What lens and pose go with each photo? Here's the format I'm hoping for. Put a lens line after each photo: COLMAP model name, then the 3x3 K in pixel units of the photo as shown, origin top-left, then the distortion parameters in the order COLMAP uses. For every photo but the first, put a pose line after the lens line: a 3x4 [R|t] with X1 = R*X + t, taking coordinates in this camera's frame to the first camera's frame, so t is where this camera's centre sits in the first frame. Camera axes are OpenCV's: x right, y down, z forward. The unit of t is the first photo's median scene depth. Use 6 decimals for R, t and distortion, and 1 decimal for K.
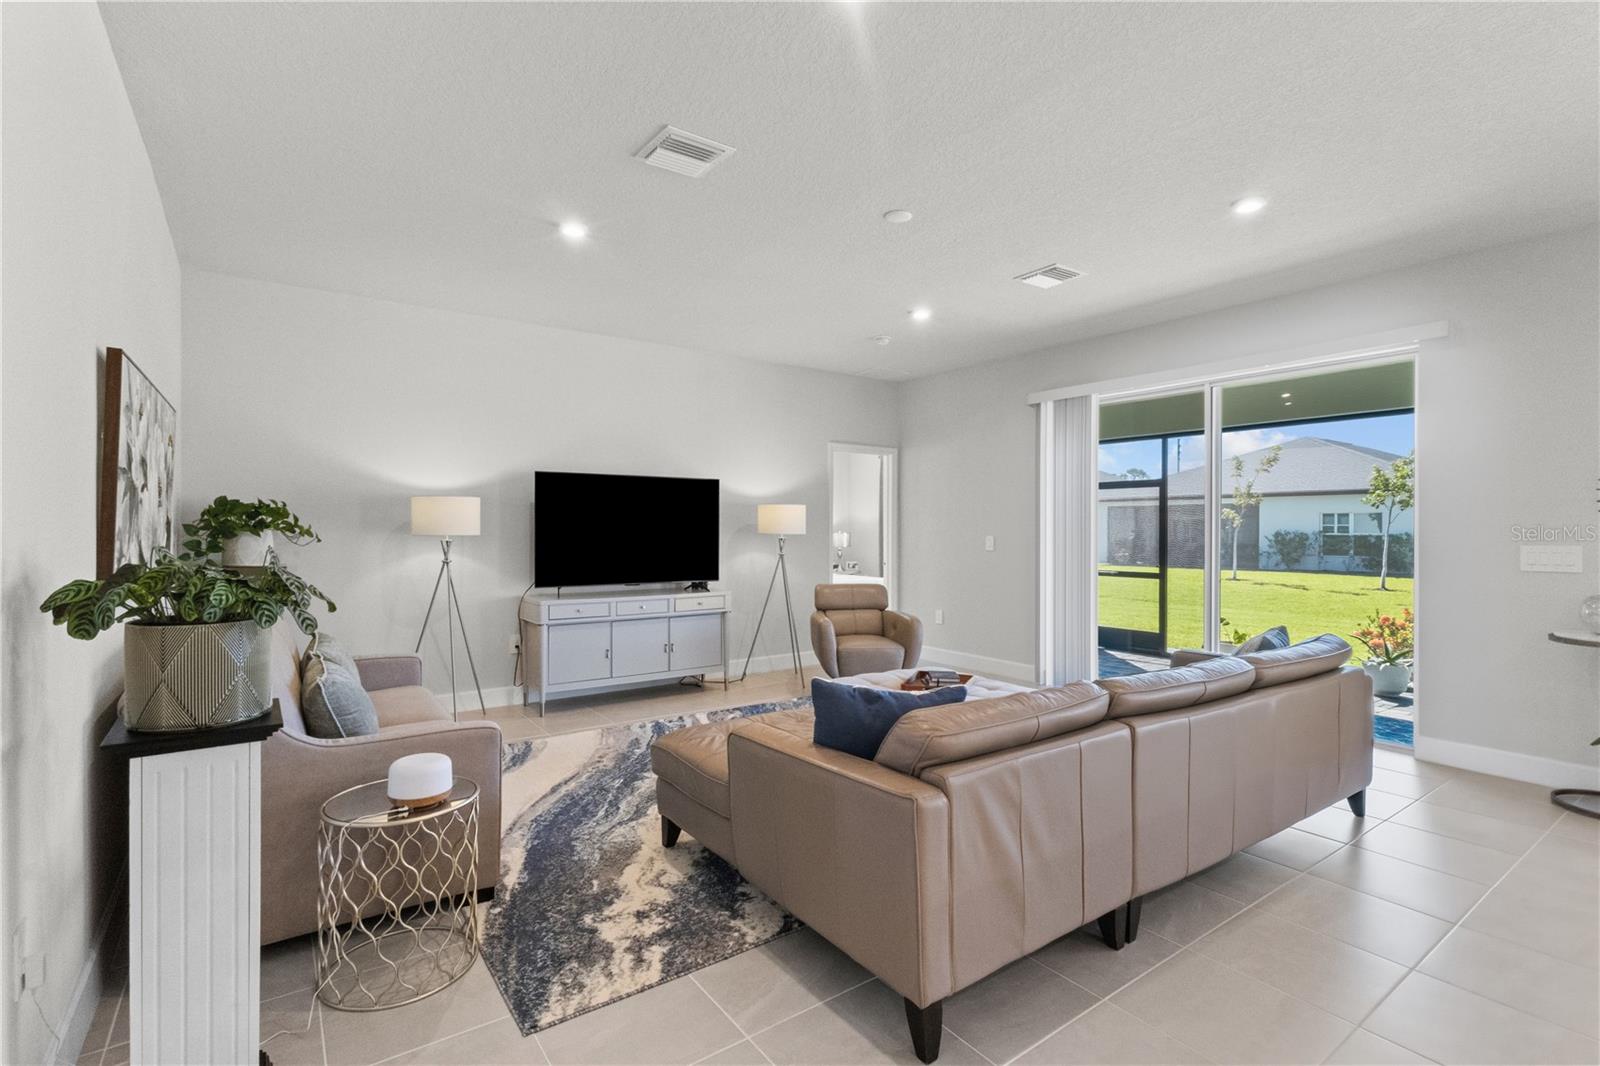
lens RADIAL K [[747.7, 0, 804.6], [0, 747.7, 534.2], [0, 0, 1]] dist [0.003308, 0.000265]
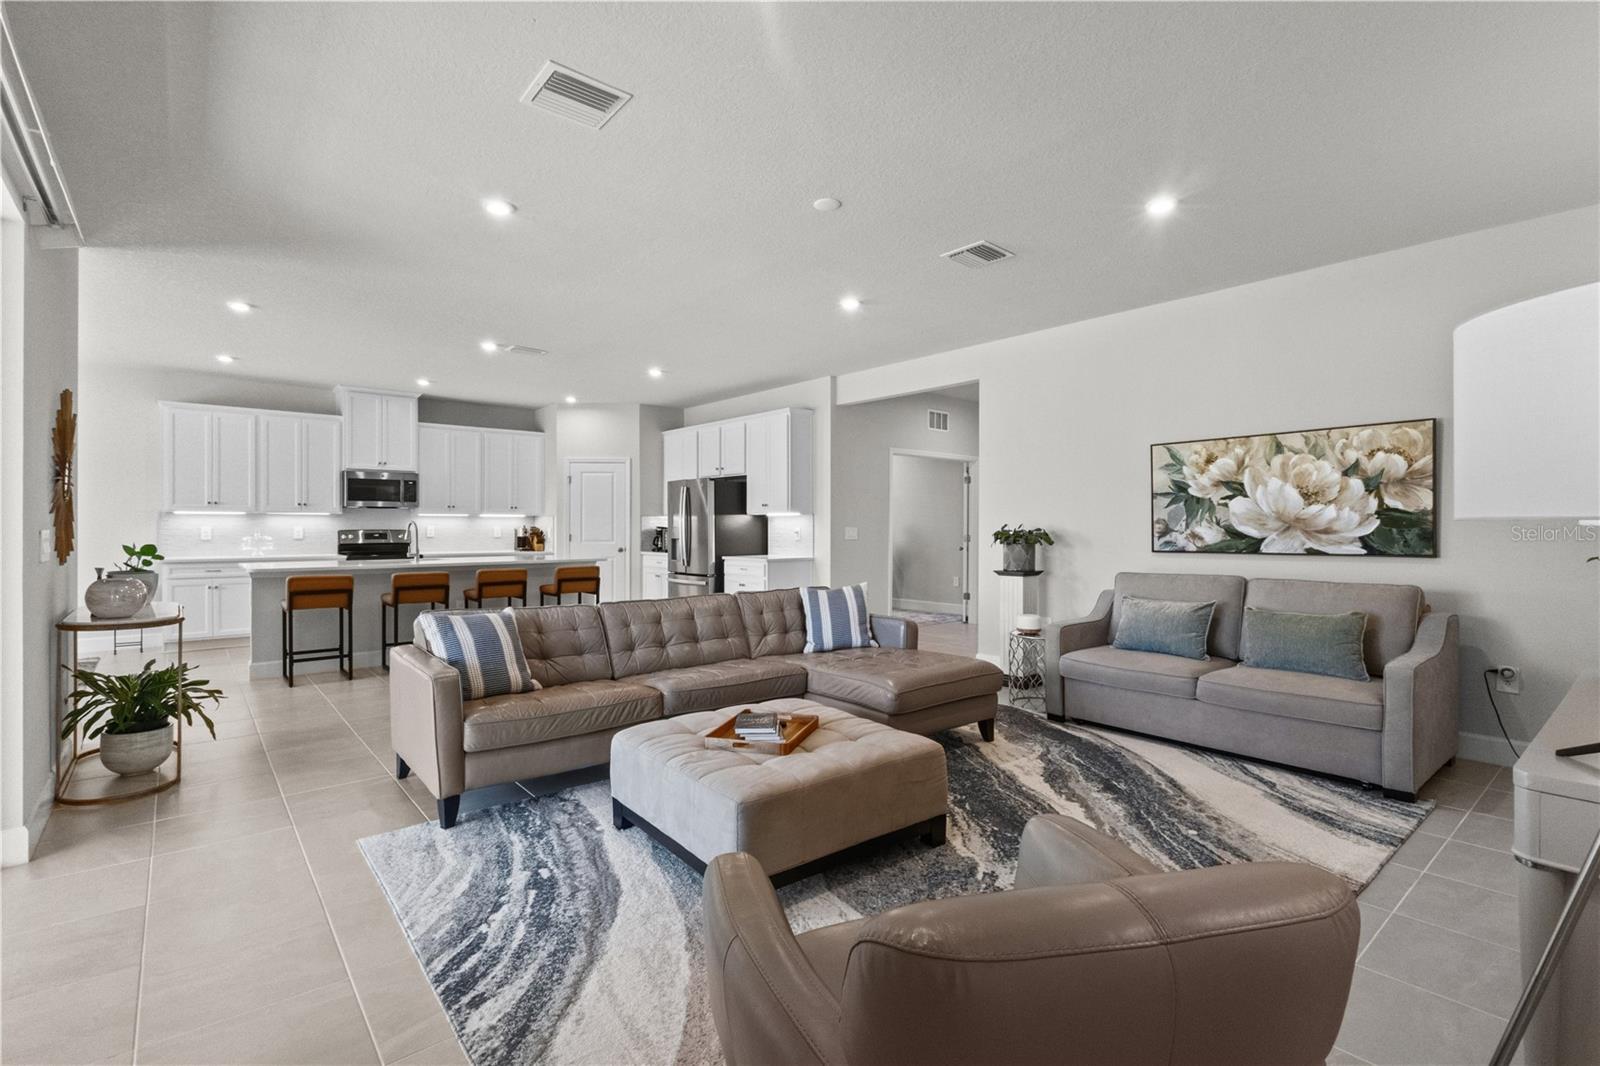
lens RADIAL K [[747.7, 0, 807.9], [0, 747.7, 525.9], [0, 0, 1]] dist [0.003308, 0.000265]
pose [[-0.997180, -0.004900, -0.074886, 0.191177], [-0.005314, 0.999972, 0.005330, 0.003531], [0.074857, 0.005713, -0.997178, 1.714455]]
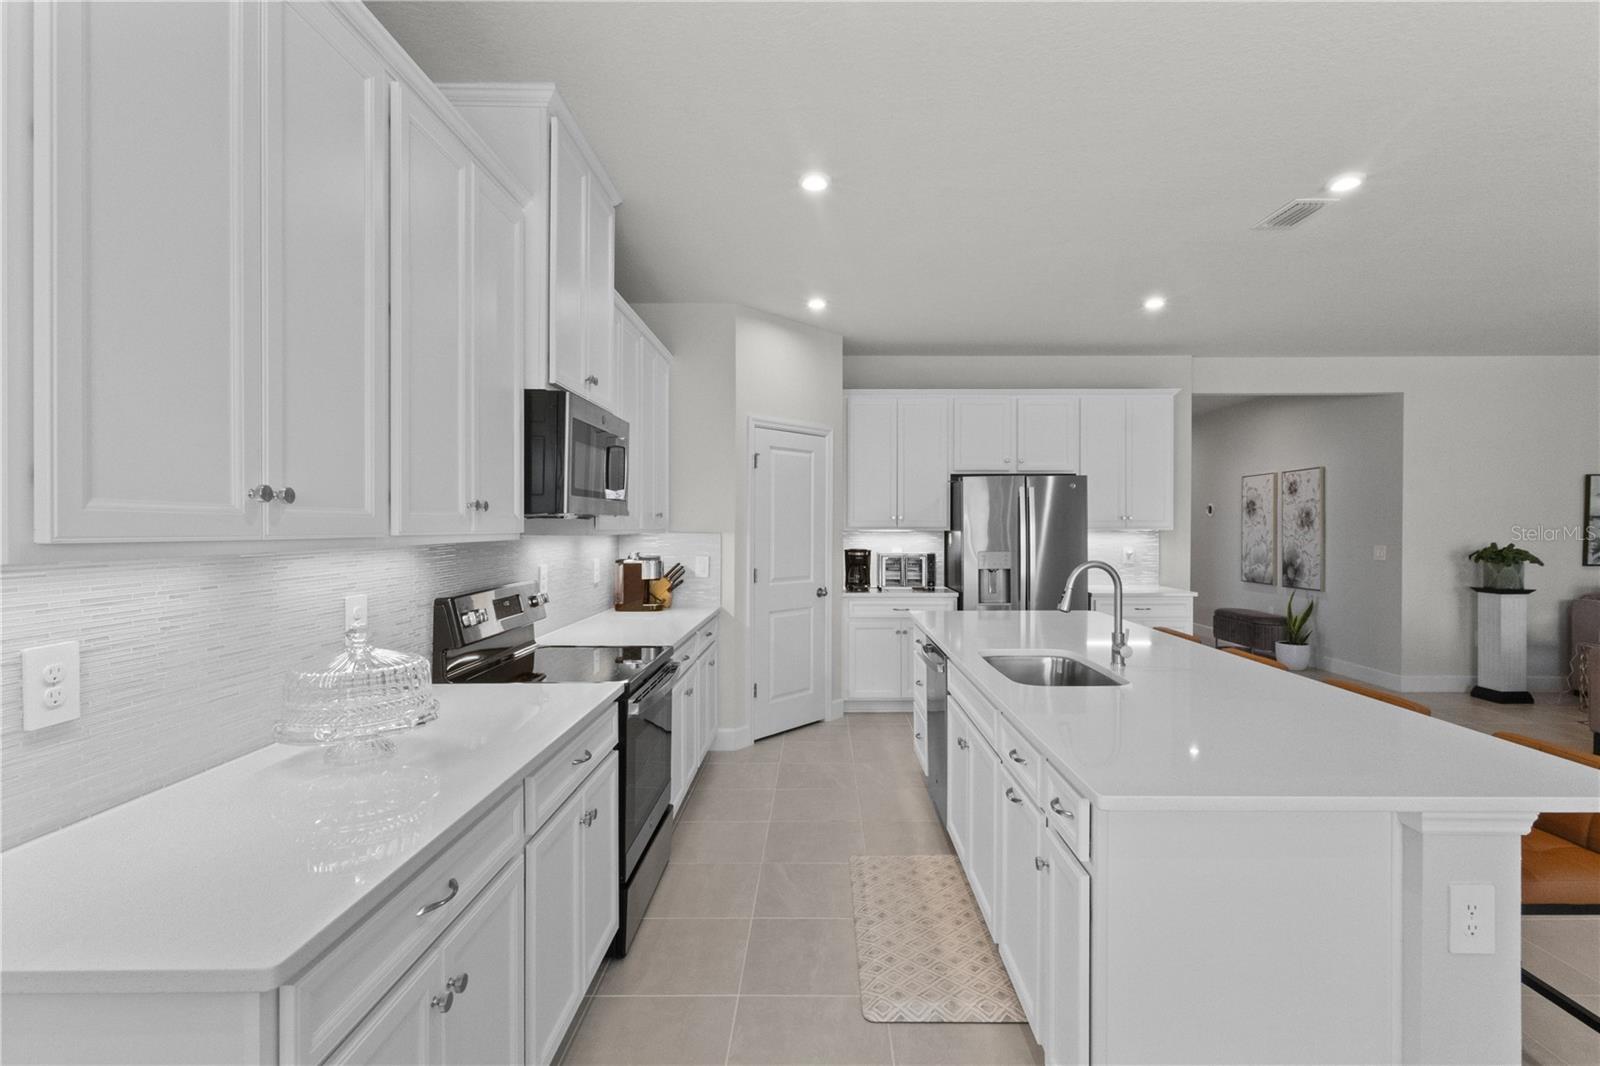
lens RADIAL K [[747.7, 0, 831.8], [0, 747.7, 530.1], [0, 0, 1]] dist [0.003308, 0.000265]
pose [[-0.583165, 0.003339, -0.812347, 1.584592], [-0.004301, 0.999965, 0.007197, -0.023094], [0.812343, 0.007691, -0.583130, 0.176129]]
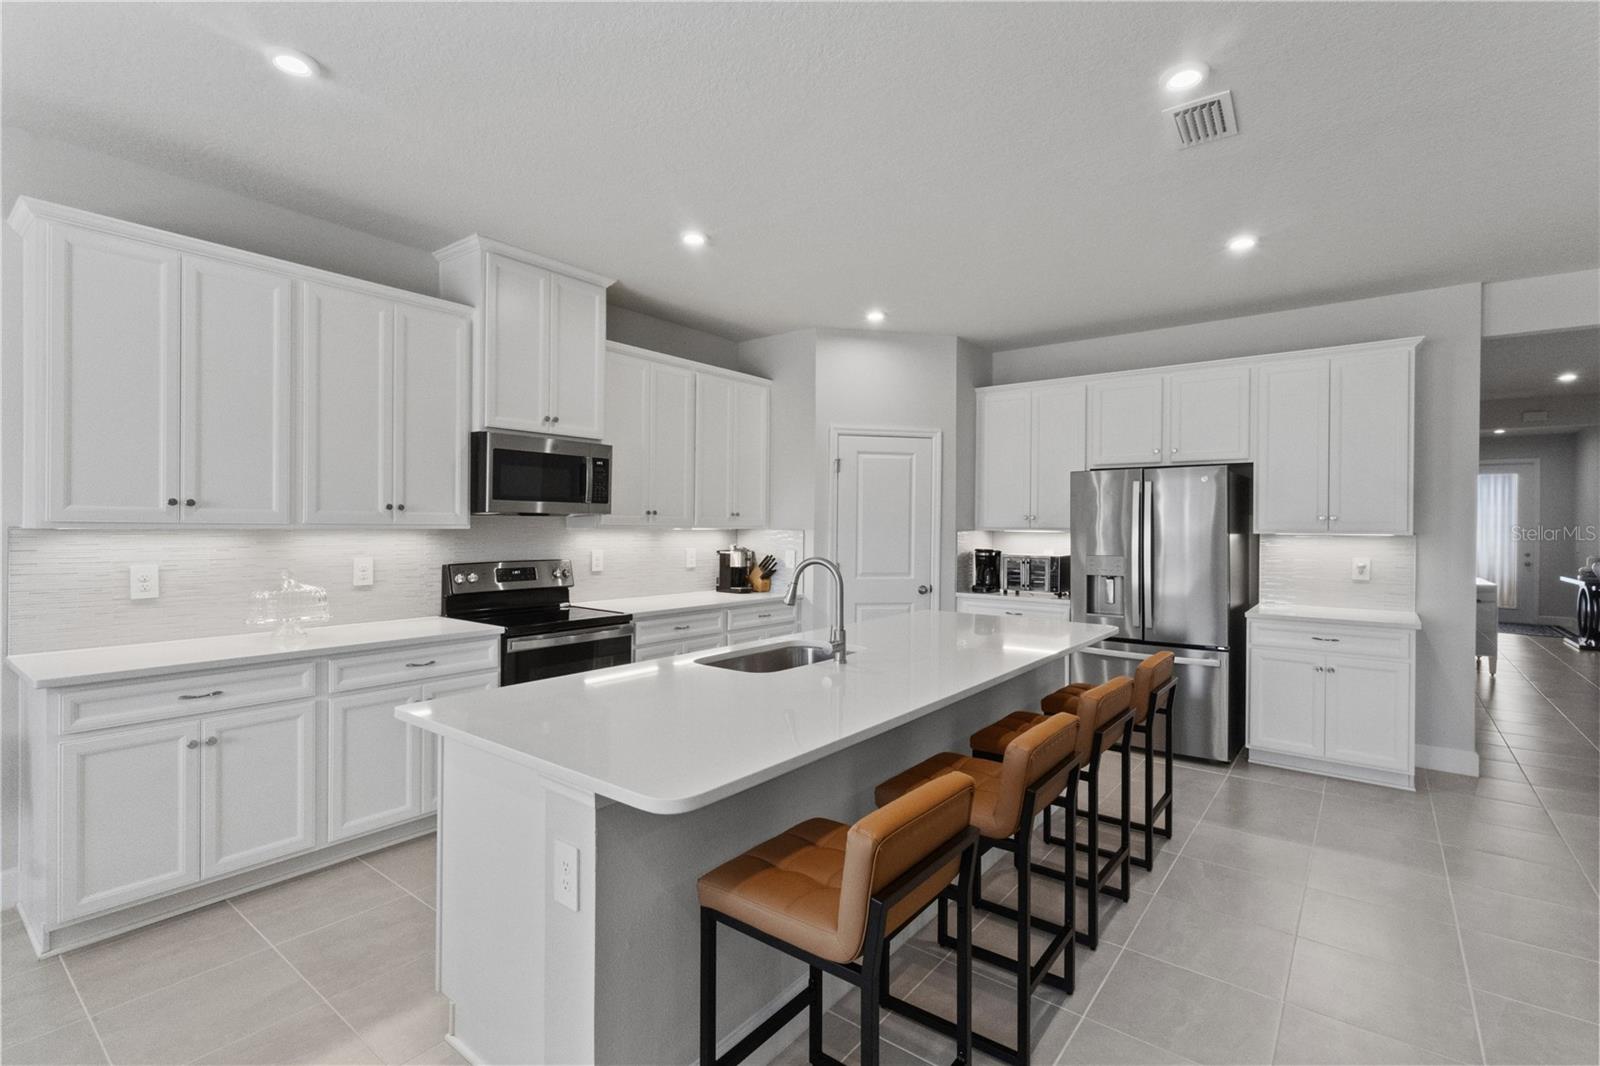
lens RADIAL K [[747.7, 0, 809.3], [0, 747.7, 523.3], [0, 0, 1]] dist [0.003308, 0.000265]
pose [[-0.960155, -0.011411, -0.279236, 1.129211], [-0.012261, 0.999924, 0.001296, -0.023641], [0.279200, 0.004669, -0.960222, 0.608361]]
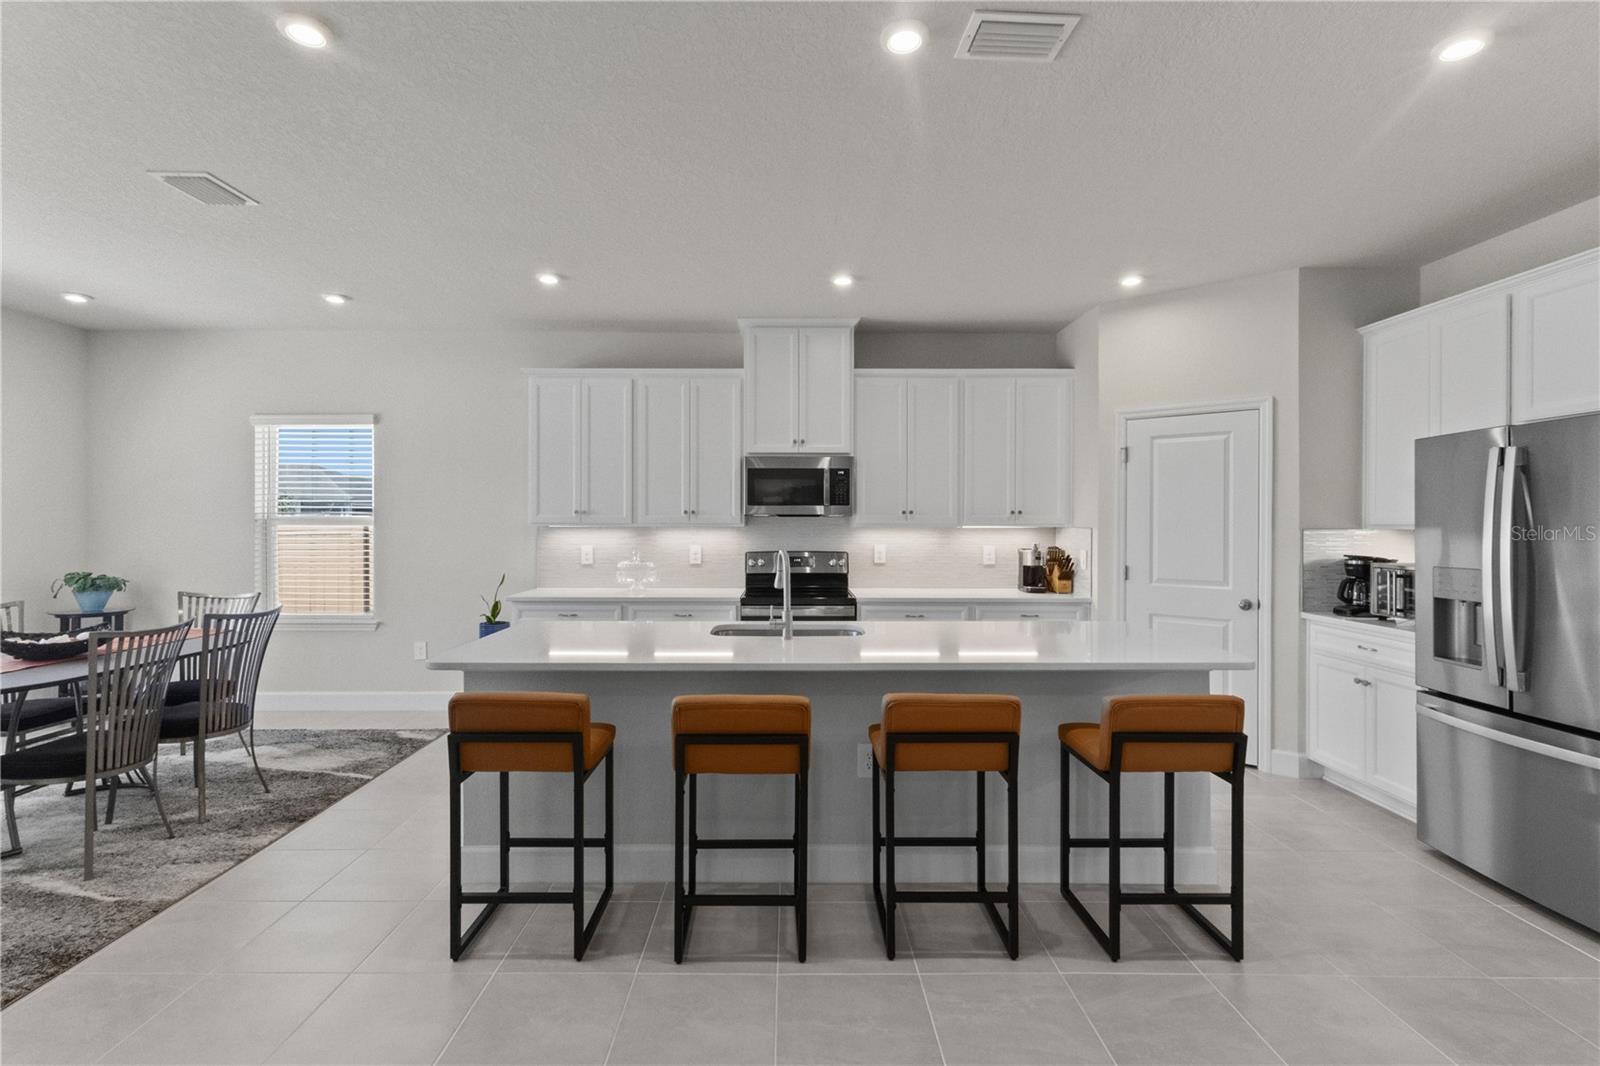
lens RADIAL K [[747.7, 0, 781.8], [0, 747.7, 524.1], [0, 0, 1]] dist [0.003308, 0.000265]
pose [[-0.803836, -0.006558, 0.594815, 0.488212], [-0.001655, 0.999960, 0.008789, -0.026059], [-0.594849, 0.006080, -0.803814, 0.607224]]
